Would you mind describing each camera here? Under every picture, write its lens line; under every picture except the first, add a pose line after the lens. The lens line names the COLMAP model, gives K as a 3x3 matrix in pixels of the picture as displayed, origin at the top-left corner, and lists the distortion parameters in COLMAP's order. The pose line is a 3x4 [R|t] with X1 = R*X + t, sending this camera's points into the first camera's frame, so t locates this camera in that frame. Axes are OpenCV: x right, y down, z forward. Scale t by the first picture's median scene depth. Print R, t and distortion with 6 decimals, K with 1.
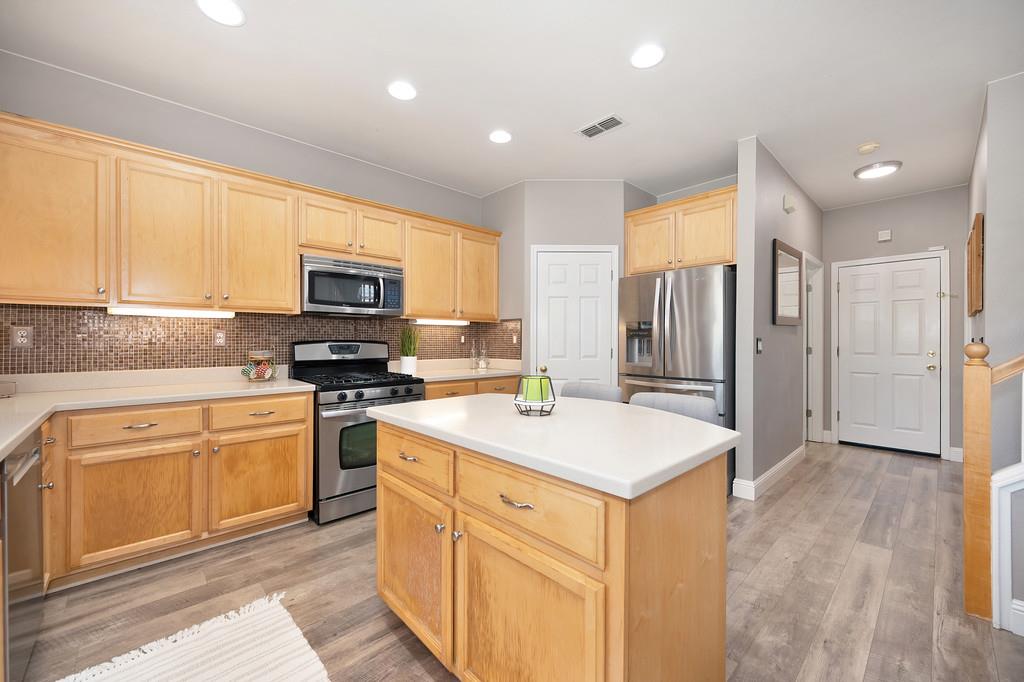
lens RADIAL K [[401.5, 0, 512.0], [0, 401.5, 341.0], [0, 0, 1]] dist [-0.000821, -0.000055]
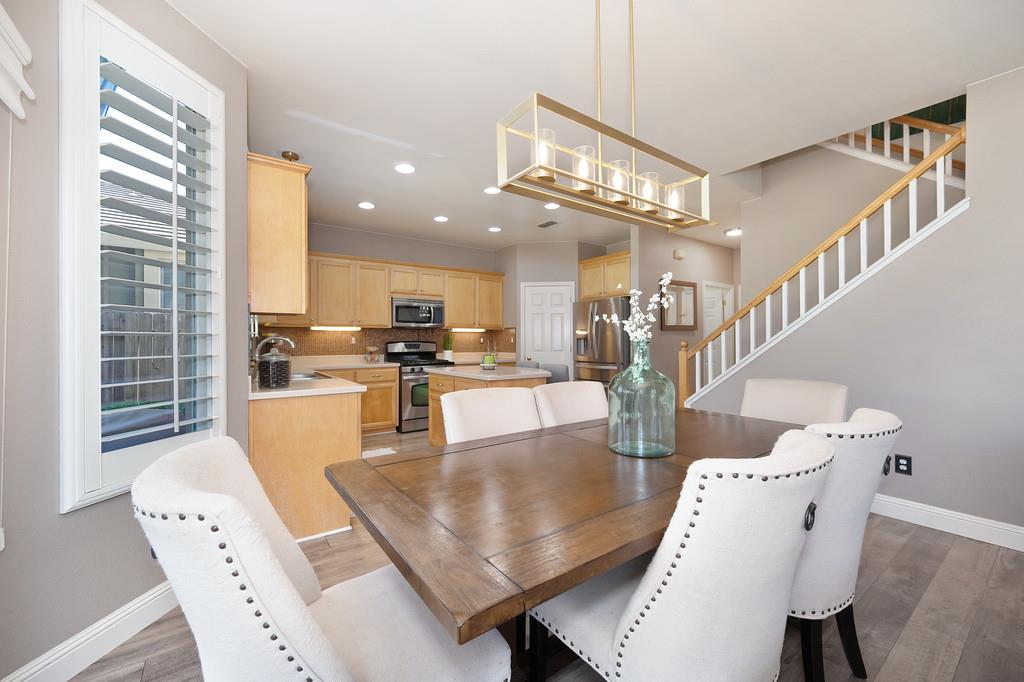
lens RADIAL K [[404.4, 0, 514.5], [0, 404.4, 338.9], [0, 0, 1]] dist [-0.001740, -0.000316]
pose [[0.991981, -0.005915, -0.126248, 0.272396], [0.005162, 0.999967, -0.006294, 0.001425], [0.126281, 0.005592, 0.991979, -0.758771]]
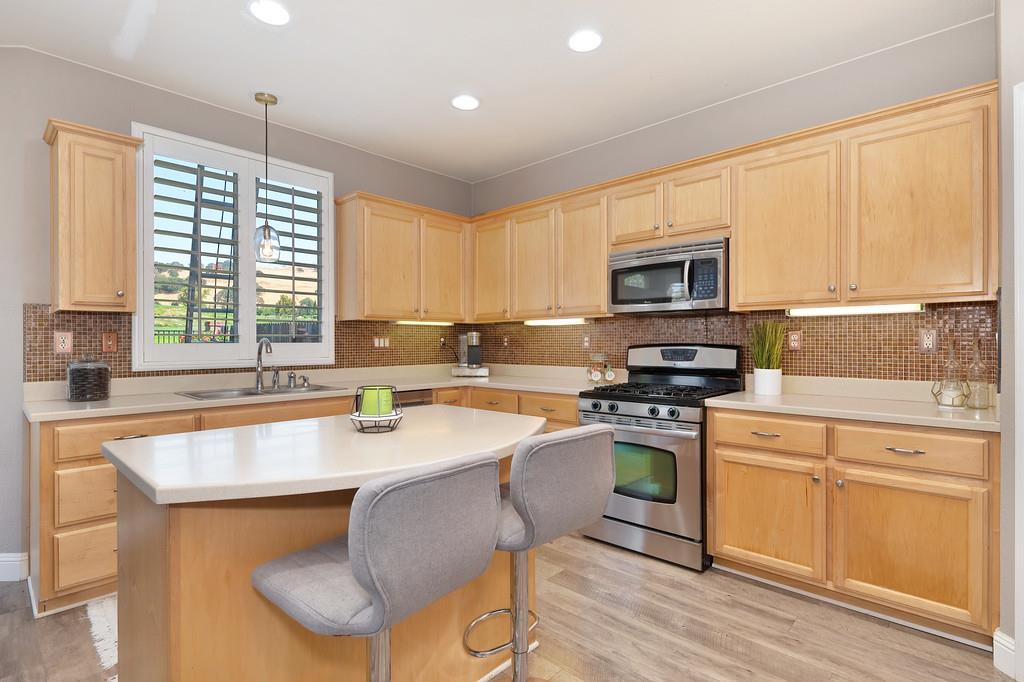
lens RADIAL K [[527.3, 0, 507.5], [0, 527.3, 338.3], [0, 0, 1]] dist [0.055138, 0.000190]
pose [[0.056169, -0.012774, -0.998340, 0.621381], [-0.002426, 0.999913, -0.012930, 0.001594], [0.998418, 0.003148, 0.056133, 0.594507]]
